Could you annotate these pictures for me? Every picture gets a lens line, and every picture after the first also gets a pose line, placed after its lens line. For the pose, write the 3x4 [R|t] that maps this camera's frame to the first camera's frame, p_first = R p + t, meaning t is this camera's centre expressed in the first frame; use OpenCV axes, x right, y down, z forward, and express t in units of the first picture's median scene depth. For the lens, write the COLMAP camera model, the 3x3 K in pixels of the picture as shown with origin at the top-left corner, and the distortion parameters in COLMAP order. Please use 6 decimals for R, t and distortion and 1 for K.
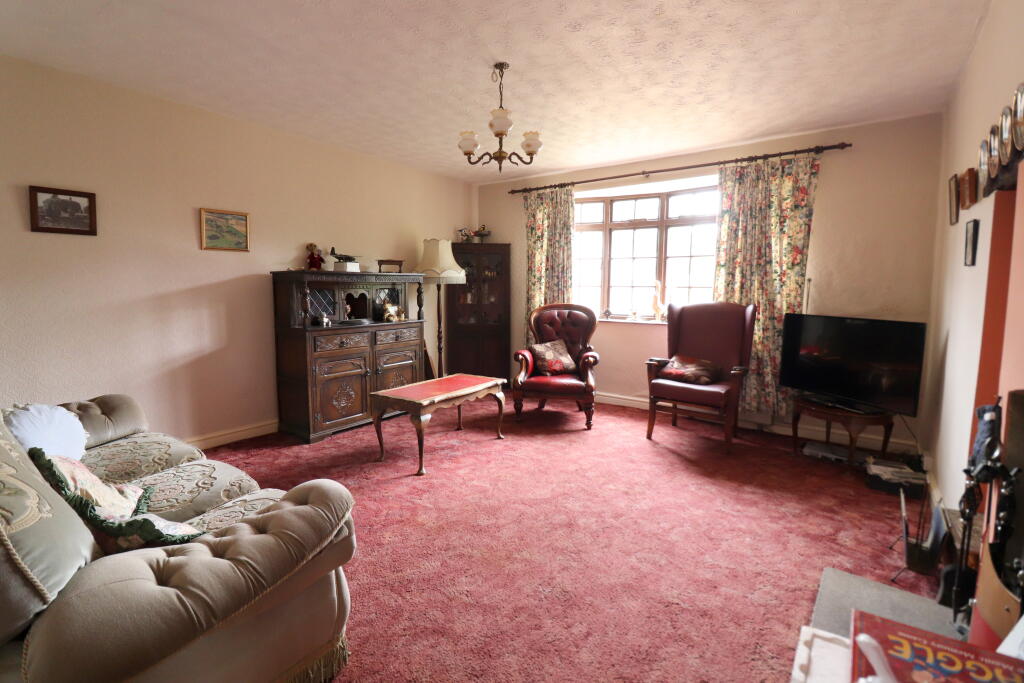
lens RADIAL K [[505.4, 0, 493.7], [0, 505.4, 338.1], [0, 0, 1]] dist [-0.010966, -0.000722]
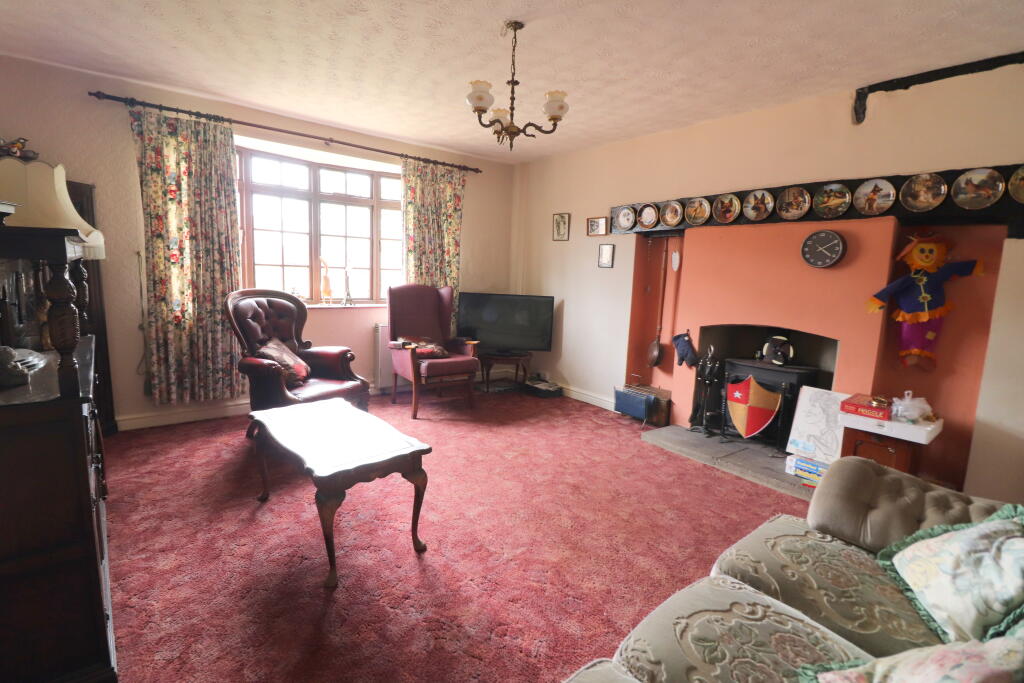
lens RADIAL K [[505.4, 0, 493.7], [0, 505.4, 338.1], [0, 0, 1]] dist [-0.010966, -0.000722]
pose [[0.171369, -0.132256, 0.976289, -0.704329], [0.058799, 0.990555, 0.123867, -0.090275], [-0.983451, 0.036177, 0.177527, 0.698293]]
